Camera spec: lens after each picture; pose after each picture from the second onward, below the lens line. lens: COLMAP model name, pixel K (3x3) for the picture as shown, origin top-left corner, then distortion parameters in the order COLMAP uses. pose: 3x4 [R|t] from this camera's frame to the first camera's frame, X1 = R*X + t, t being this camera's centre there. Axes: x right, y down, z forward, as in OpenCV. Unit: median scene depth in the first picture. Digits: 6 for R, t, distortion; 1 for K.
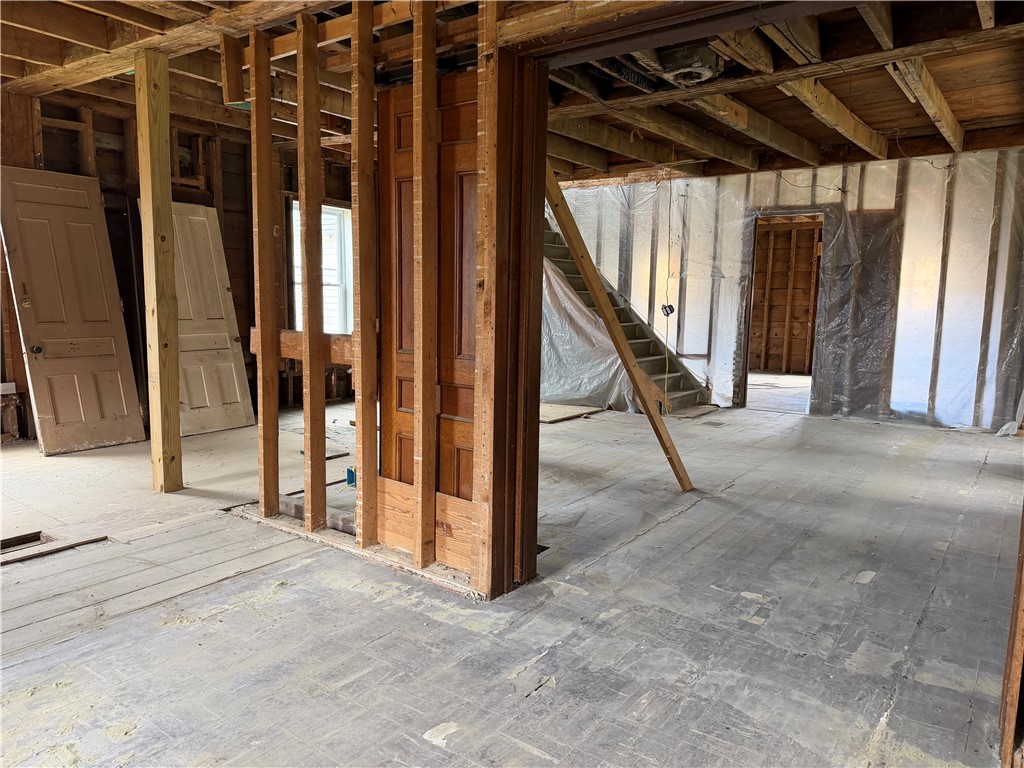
lens RADIAL K [[720.4, 0, 512.0], [0, 720.4, 373.8], [0, 0, 1]] dist [0.082308, -0.100624]
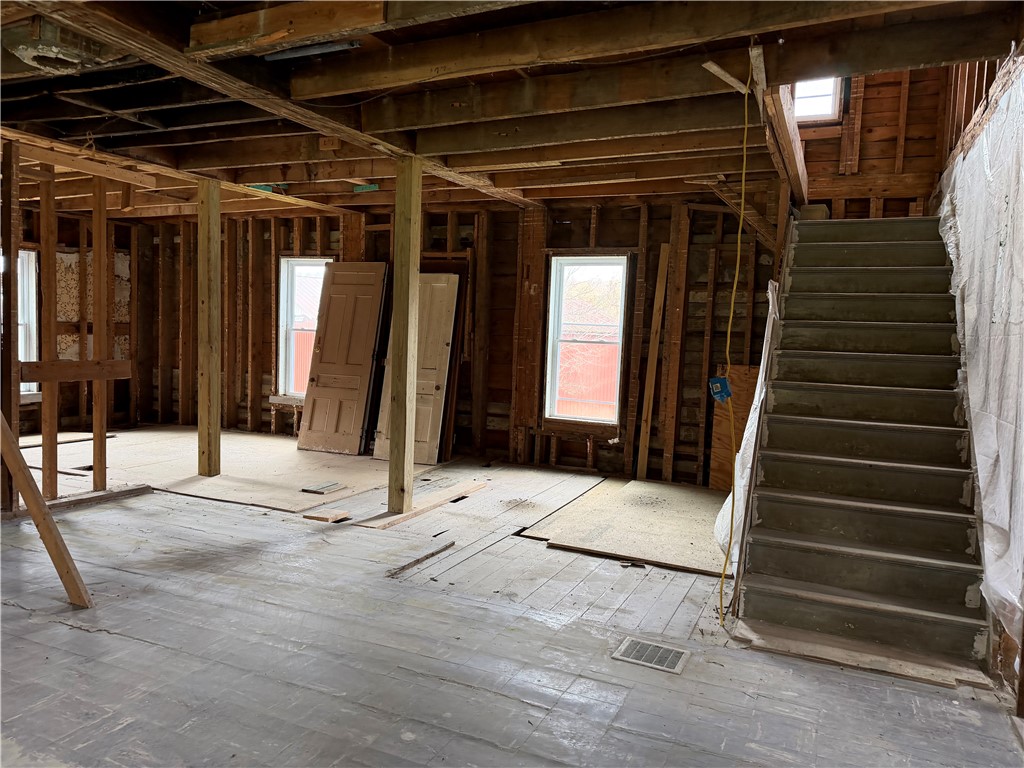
lens RADIAL K [[720.4, 0, 512.0], [0, 720.4, 373.8], [0, 0, 1]] dist [0.082308, -0.100624]
pose [[0.207425, 0.041257, -0.977381, 1.010156], [-0.141019, 0.989936, 0.011859, -0.134385], [0.968033, 0.135370, 0.211156, 1.197830]]
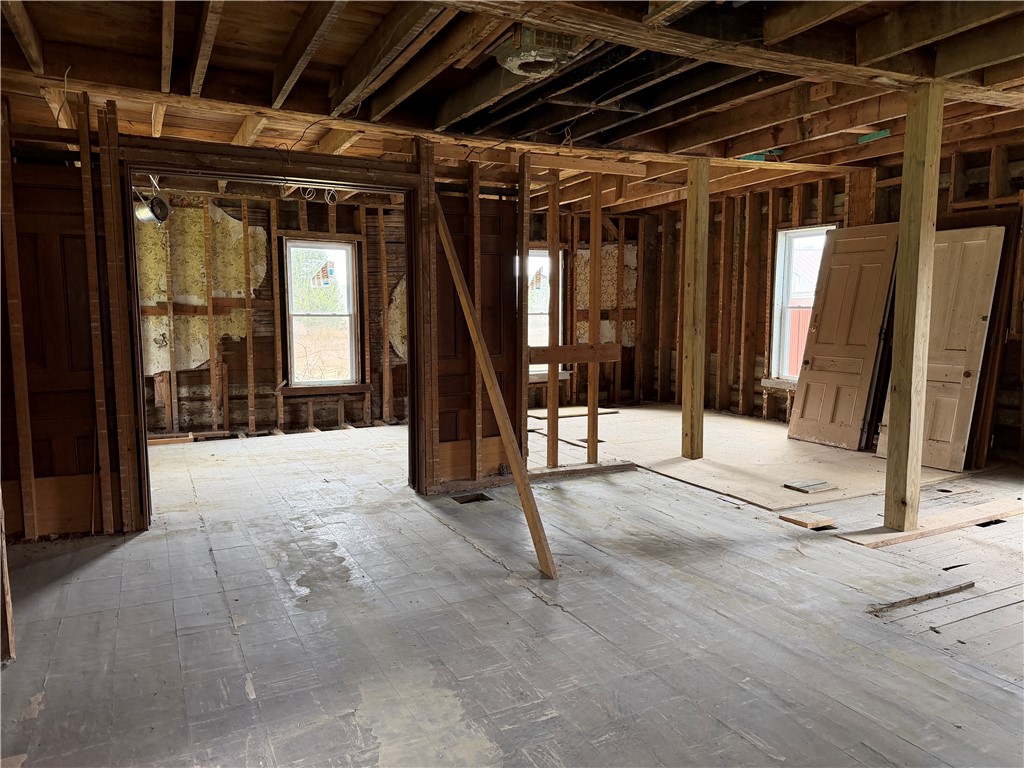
lens RADIAL K [[720.4, 0, 512.0], [0, 720.4, 373.8], [0, 0, 1]] dist [0.082308, -0.100624]
pose [[-0.455171, 0.066014, -0.887953, 0.908254], [-0.102837, 0.986677, 0.126069, -0.141107], [0.884445, 0.148697, -0.442318, 1.241337]]
